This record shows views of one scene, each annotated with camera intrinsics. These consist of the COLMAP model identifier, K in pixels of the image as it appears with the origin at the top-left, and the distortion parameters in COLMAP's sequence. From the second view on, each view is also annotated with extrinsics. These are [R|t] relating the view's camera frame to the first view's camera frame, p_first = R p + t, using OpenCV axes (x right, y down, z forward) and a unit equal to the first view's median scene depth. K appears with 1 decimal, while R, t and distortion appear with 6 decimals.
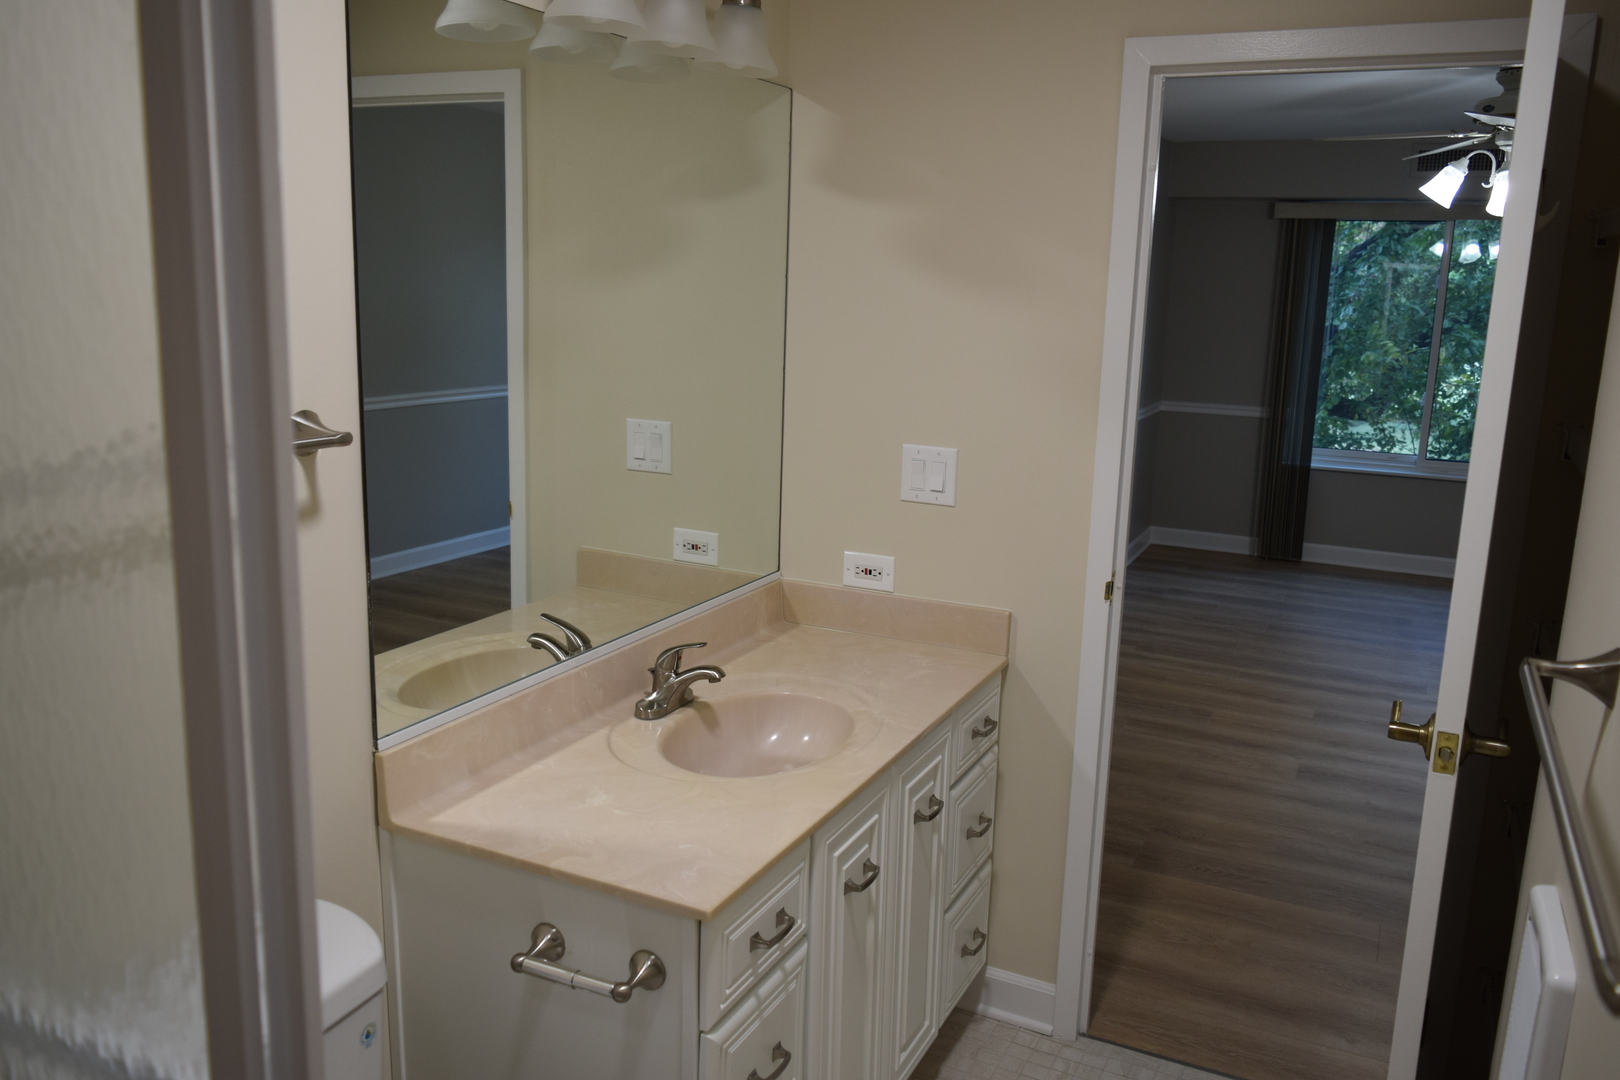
lens RADIAL K [[1290.8, 0, 810.0], [0, 1290.8, 540.0], [0, 0, 1]] dist [-0.008909, -0.000970]
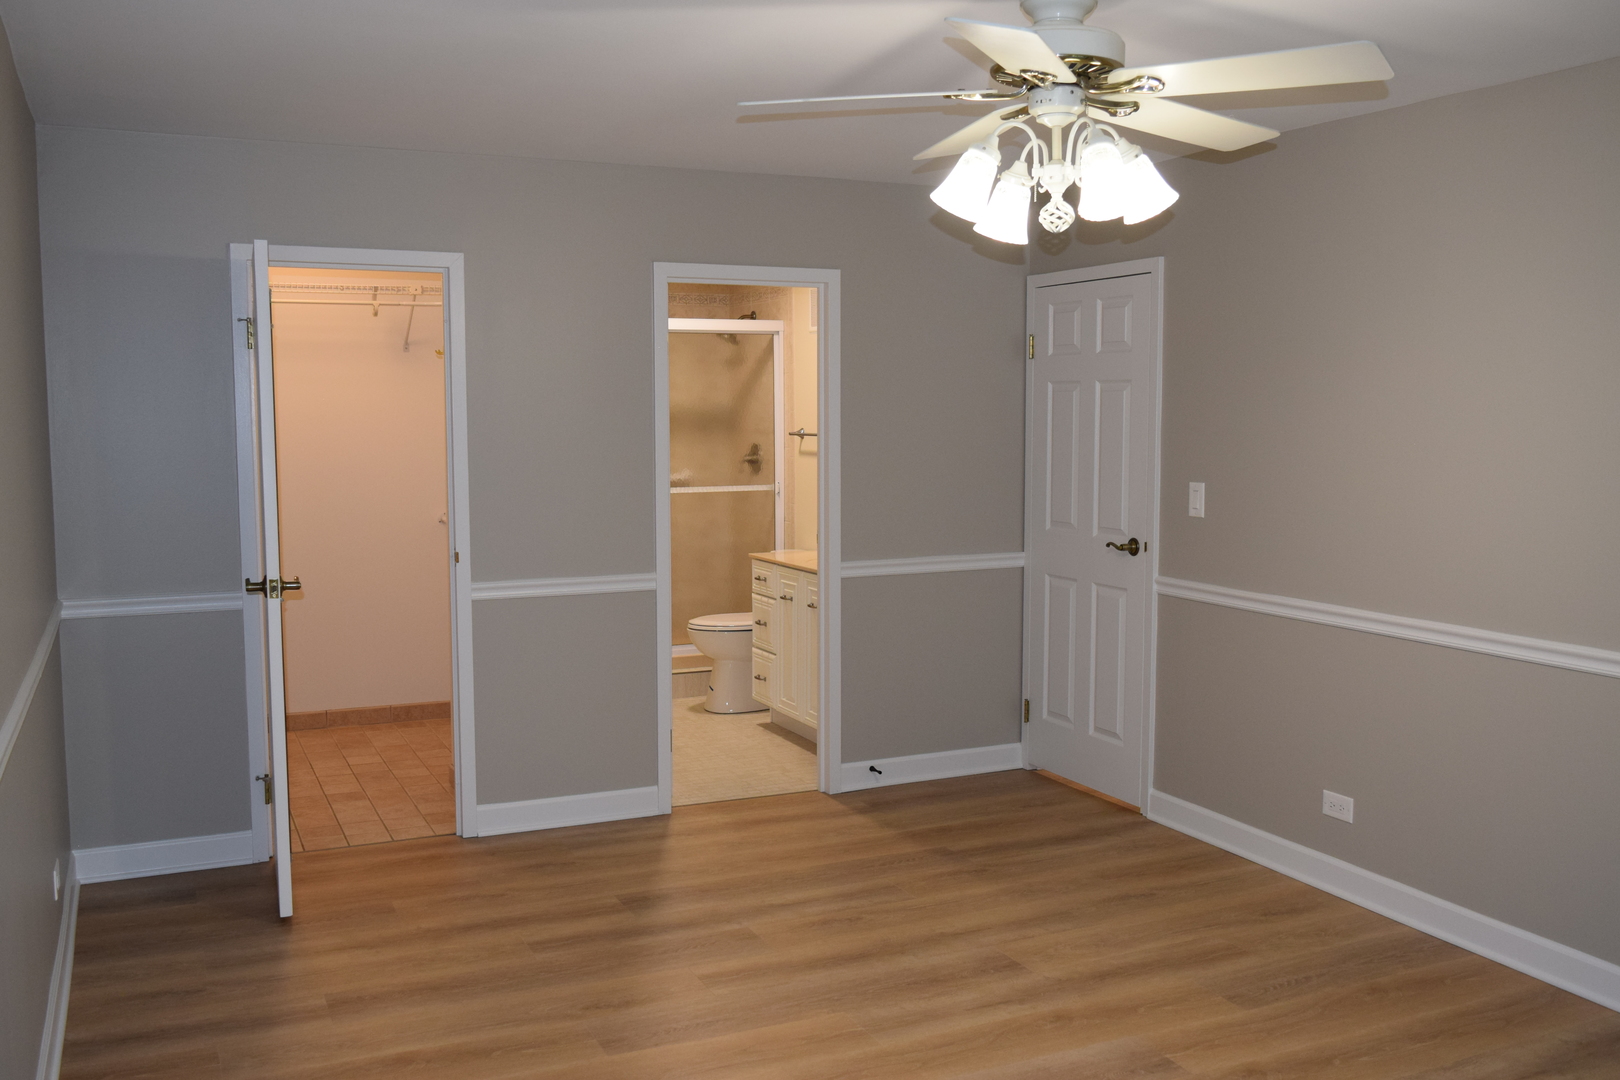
lens RADIAL K [[1462.8, 0, 810.0], [0, 1462.8, 540.0], [0, 0, 1]] dist [-0.012614, -0.004156]
pose [[-0.646288, 0.039445, -0.762073, 1.419164], [-0.169973, 0.966133, 0.194155, -0.286482], [0.743922, 0.255012, -0.617696, 1.729988]]
